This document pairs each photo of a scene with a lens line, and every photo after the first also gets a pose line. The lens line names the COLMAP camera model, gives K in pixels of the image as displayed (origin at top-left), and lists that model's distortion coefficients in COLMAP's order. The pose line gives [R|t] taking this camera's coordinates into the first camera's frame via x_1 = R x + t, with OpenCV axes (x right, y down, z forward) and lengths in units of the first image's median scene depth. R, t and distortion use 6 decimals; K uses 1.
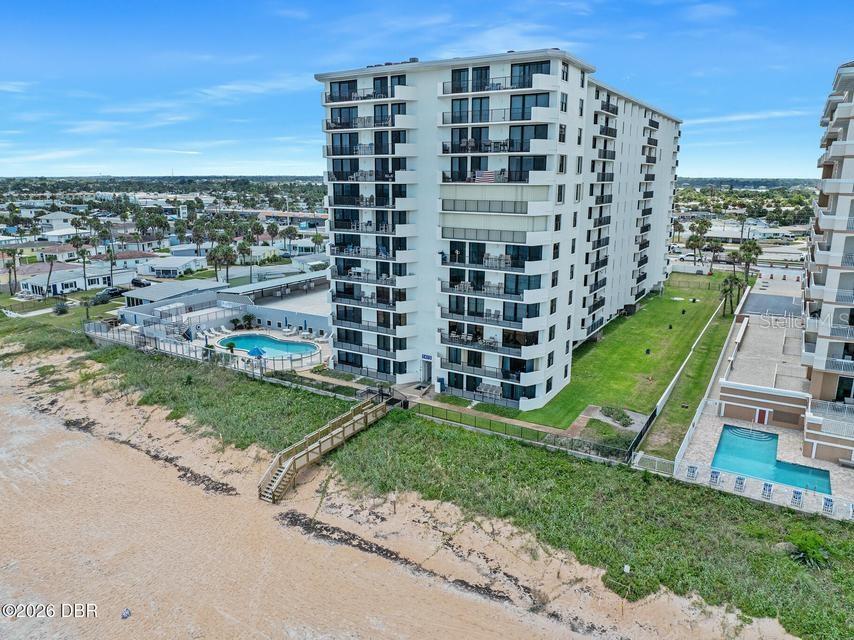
lens RADIAL K [[596.9, 0, 428.2], [0, 596.9, 324.6], [0, 0, 1]] dist [-0.029767, -0.000643]
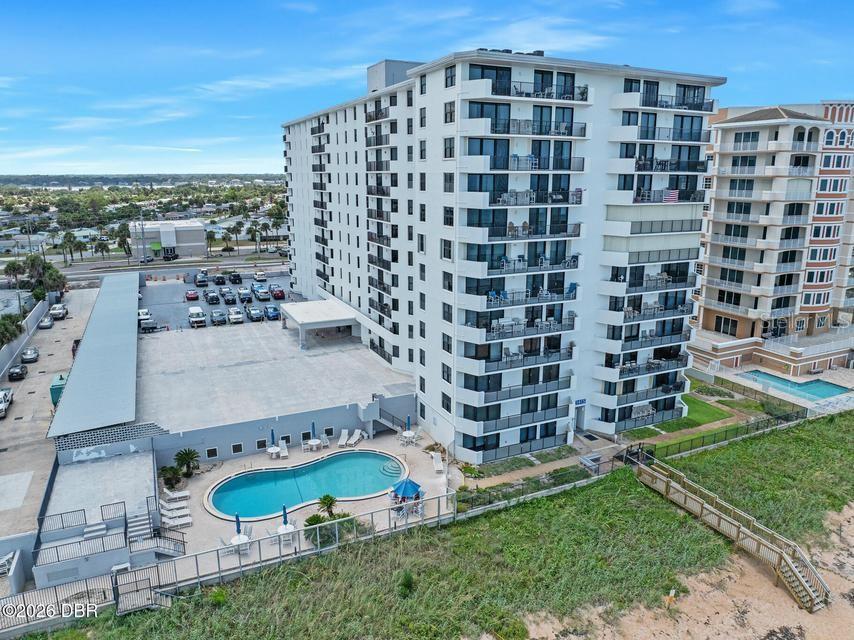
lens RADIAL K [[596.9, 0, 428.2], [0, 596.9, 324.6], [0, 0, 1]] dist [-0.029767, -0.000643]
pose [[0.546377, -0.202922, 0.812585, -0.840918], [0.204466, 0.973167, 0.105542, -0.200960], [-0.812198, 0.108480, 0.573207, 0.696237]]
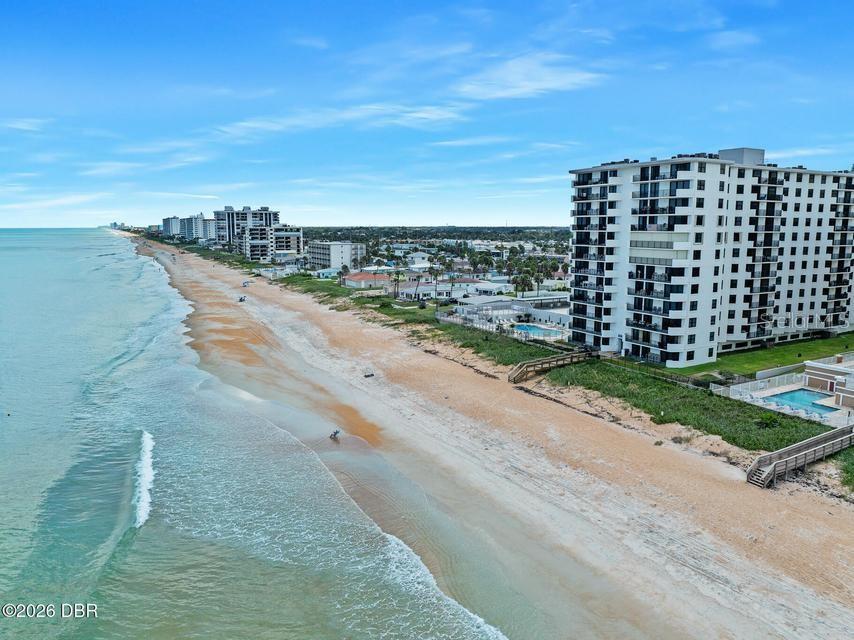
lens RADIAL K [[596.9, 0, 428.2], [0, 596.9, 324.6], [0, 0, 1]] dist [-0.029767, -0.000643]
pose [[0.865272, 0.079177, -0.495011, 0.361020], [-0.119589, 0.991541, -0.050443, 0.176352], [0.486830, 0.102845, 0.867421, -0.706763]]
